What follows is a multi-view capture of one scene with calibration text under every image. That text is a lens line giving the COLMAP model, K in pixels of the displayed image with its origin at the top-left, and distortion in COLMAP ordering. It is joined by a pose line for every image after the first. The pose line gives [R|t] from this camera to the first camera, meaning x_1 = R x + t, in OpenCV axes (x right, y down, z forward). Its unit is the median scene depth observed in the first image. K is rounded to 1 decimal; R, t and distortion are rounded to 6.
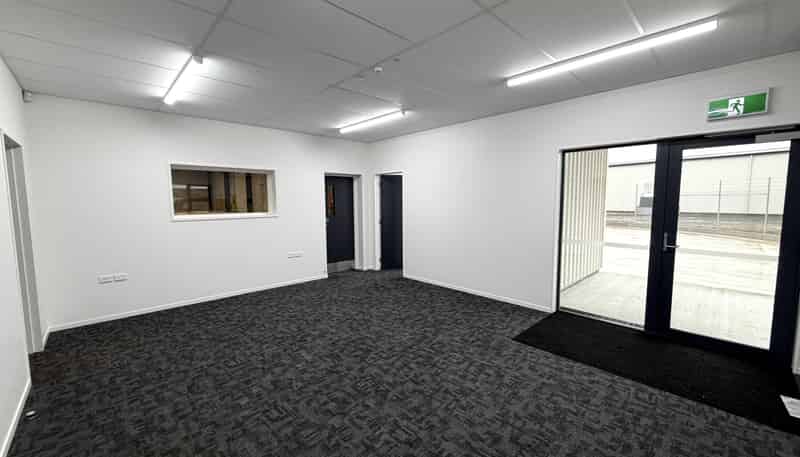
lens RADIAL K [[319.3, 0, 396.2], [0, 319.3, 227.9], [0, 0, 1]] dist [-0.001106, 0.000090]
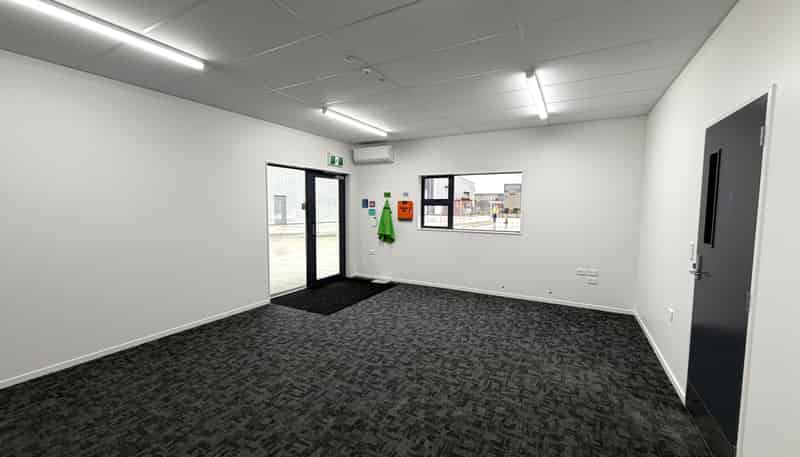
lens RADIAL K [[319.3, 0, 396.2], [0, 319.3, 227.9], [0, 0, 1]] dist [-0.001106, 0.000090]
pose [[-0.300461, -0.065357, 0.951552, -1.006457], [0.080948, 0.992303, 0.093716, -0.101673], [-0.950353, 0.105184, -0.292858, 1.207913]]
